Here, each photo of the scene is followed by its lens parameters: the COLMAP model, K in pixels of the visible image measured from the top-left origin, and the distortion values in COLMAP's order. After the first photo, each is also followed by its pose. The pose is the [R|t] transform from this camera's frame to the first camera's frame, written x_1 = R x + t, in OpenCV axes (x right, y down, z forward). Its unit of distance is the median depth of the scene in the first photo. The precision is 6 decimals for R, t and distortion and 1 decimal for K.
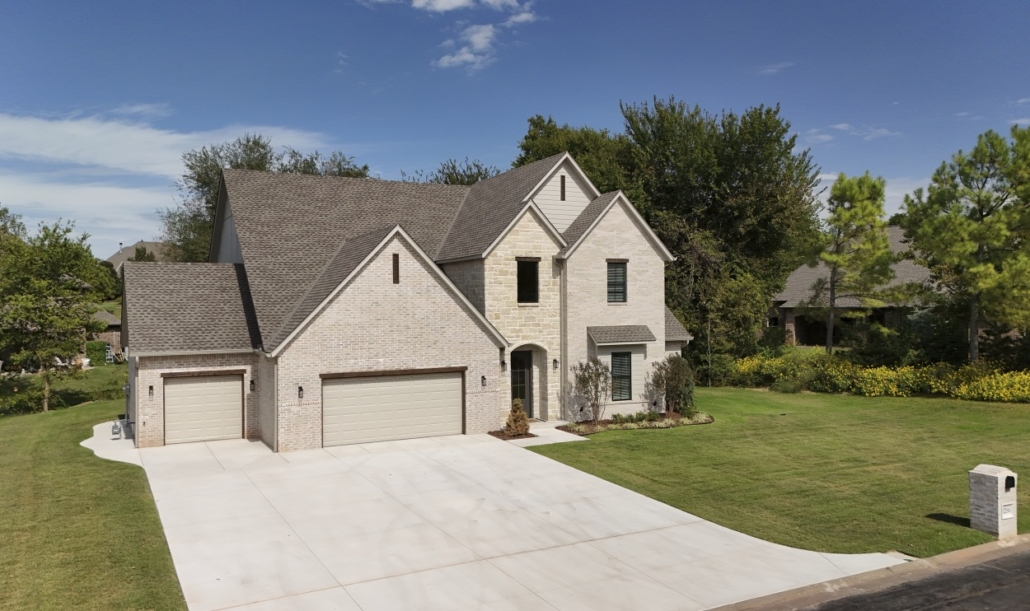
lens RADIAL K [[803.5, 0, 515.0], [0, 803.5, 305.5], [0, 0, 1]] dist [0.045224, -0.001566]
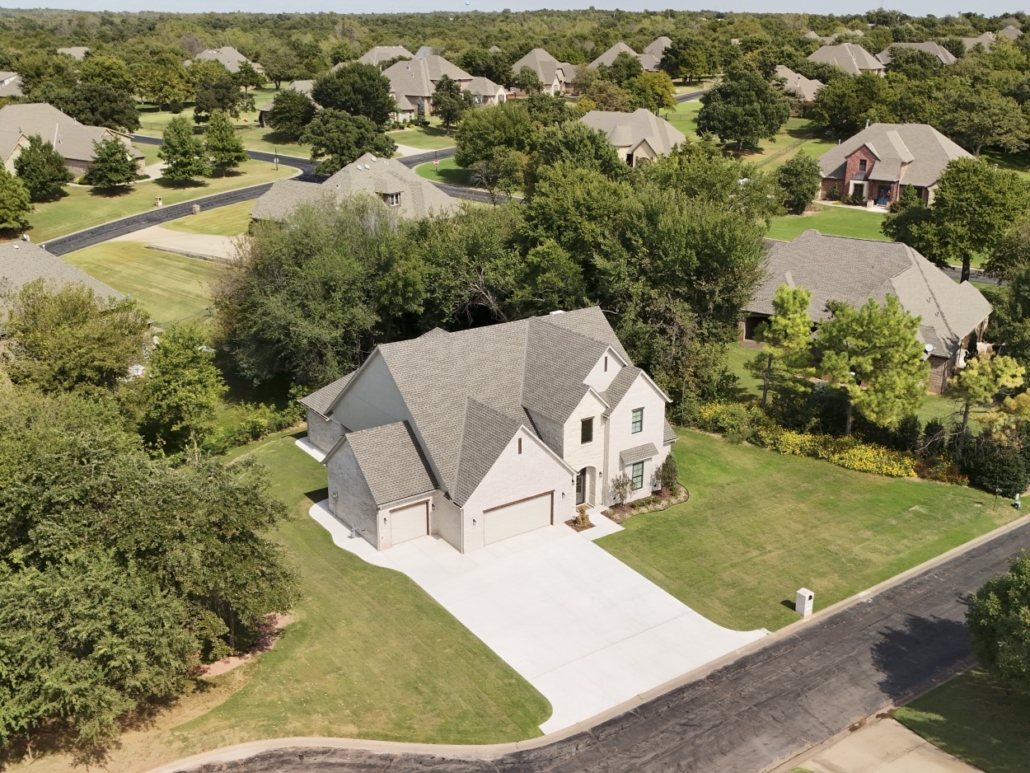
lens RADIAL K [[1044.4, 0, 566.8], [0, 1044.4, 385.1], [0, 0, 1]] dist [0.082981, -0.004884]
pose [[0.986963, -0.023618, 0.159203, -0.365040], [-0.028976, 0.946936, 0.320114, -0.807232], [-0.158316, -0.320553, 0.933907, -0.970947]]
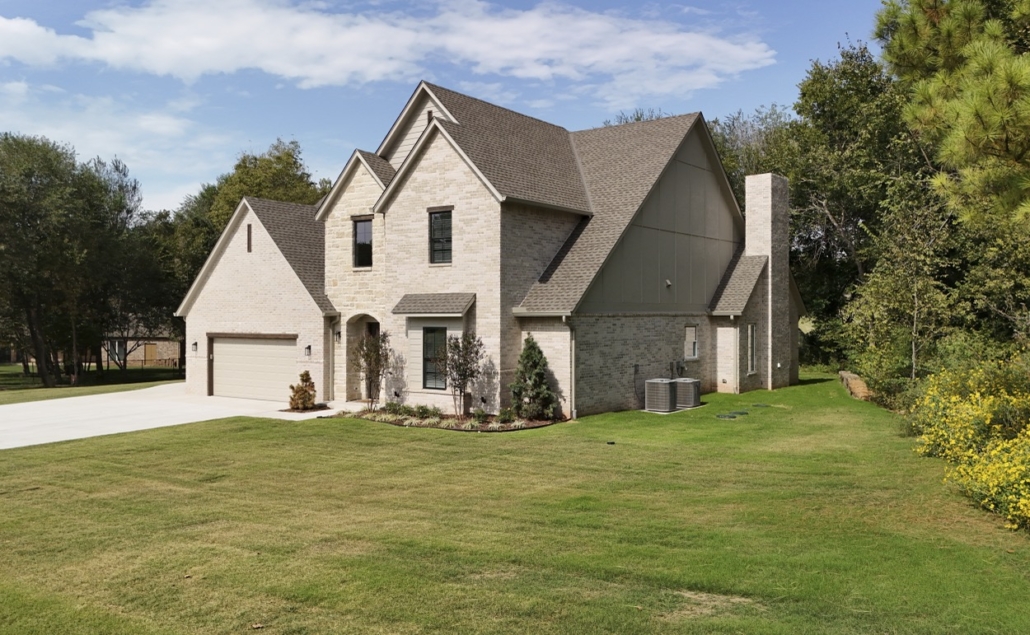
lens RADIAL K [[849.8, 0, 555.2], [0, 849.8, 317.6], [0, 0, 1]] dist [0.037585, -0.003549]
pose [[0.466954, 0.014955, -0.884155, 0.943859], [-0.001105, 0.999866, 0.016328, 0.036493], [0.884281, -0.006647, 0.466908, 0.749167]]
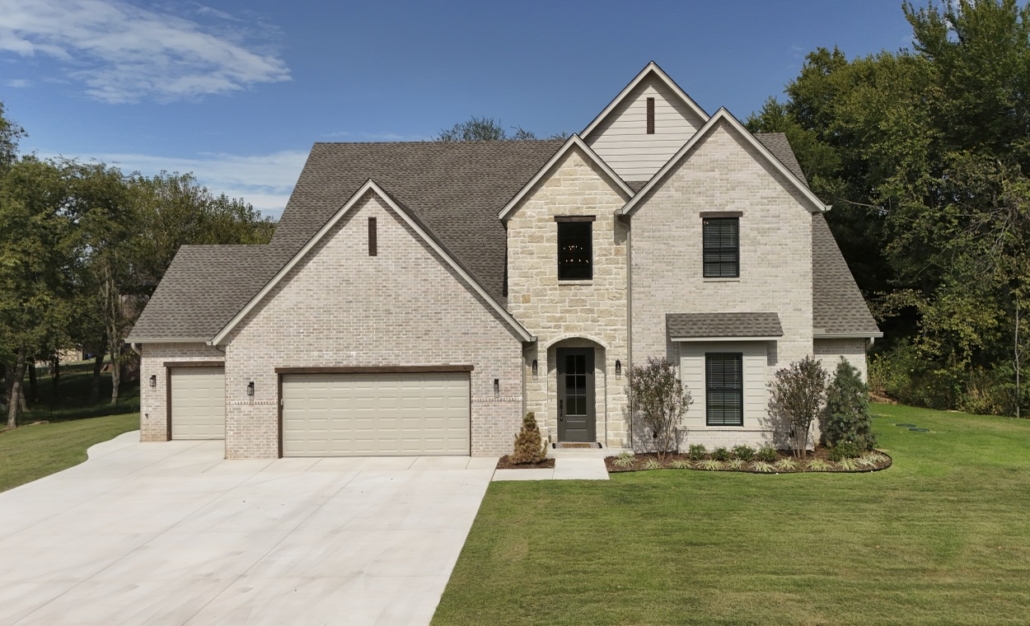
lens RADIAL K [[826.6, 0, 515.0], [0, 826.6, 313.0], [0, 0, 1]] dist [0.052214, -0.006318]
pose [[0.864111, -0.003693, -0.503287, 0.339272], [0.002727, 0.999993, -0.002655, 0.027815], [0.503293, 0.000922, 0.864115, 0.338863]]
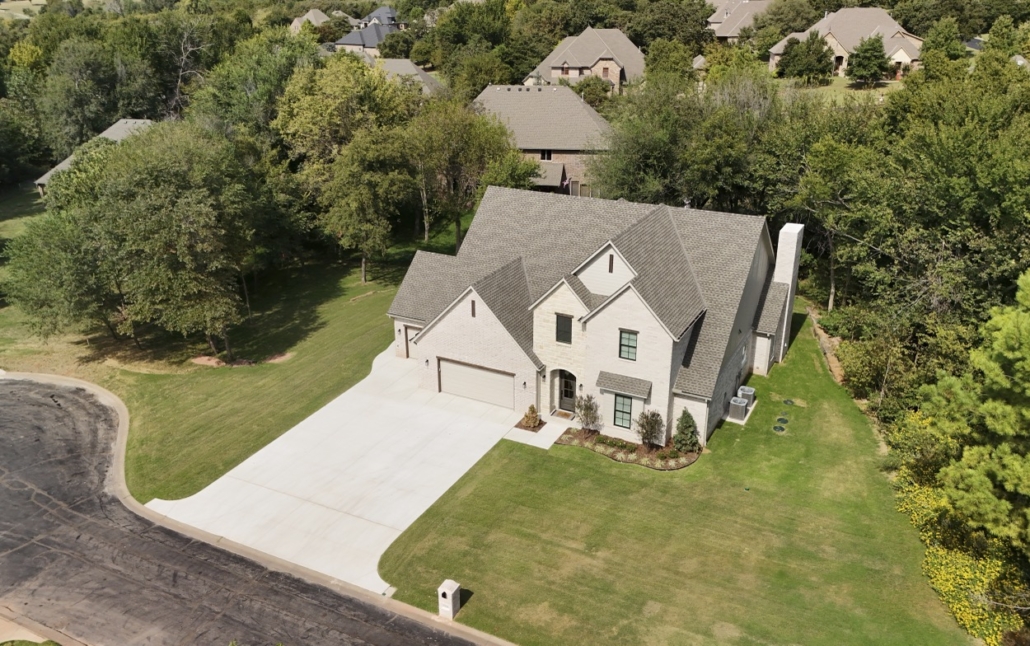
lens RADIAL K [[867.1, 0, 515.0], [0, 867.1, 323.0], [0, 0, 1]] dist [0.081281, -0.002310]
pose [[0.564247, 0.320113, -0.761021, 1.136896], [-0.000419, 0.921883, 0.387467, -0.637932], [0.825606, -0.218309, 0.520304, 0.127801]]
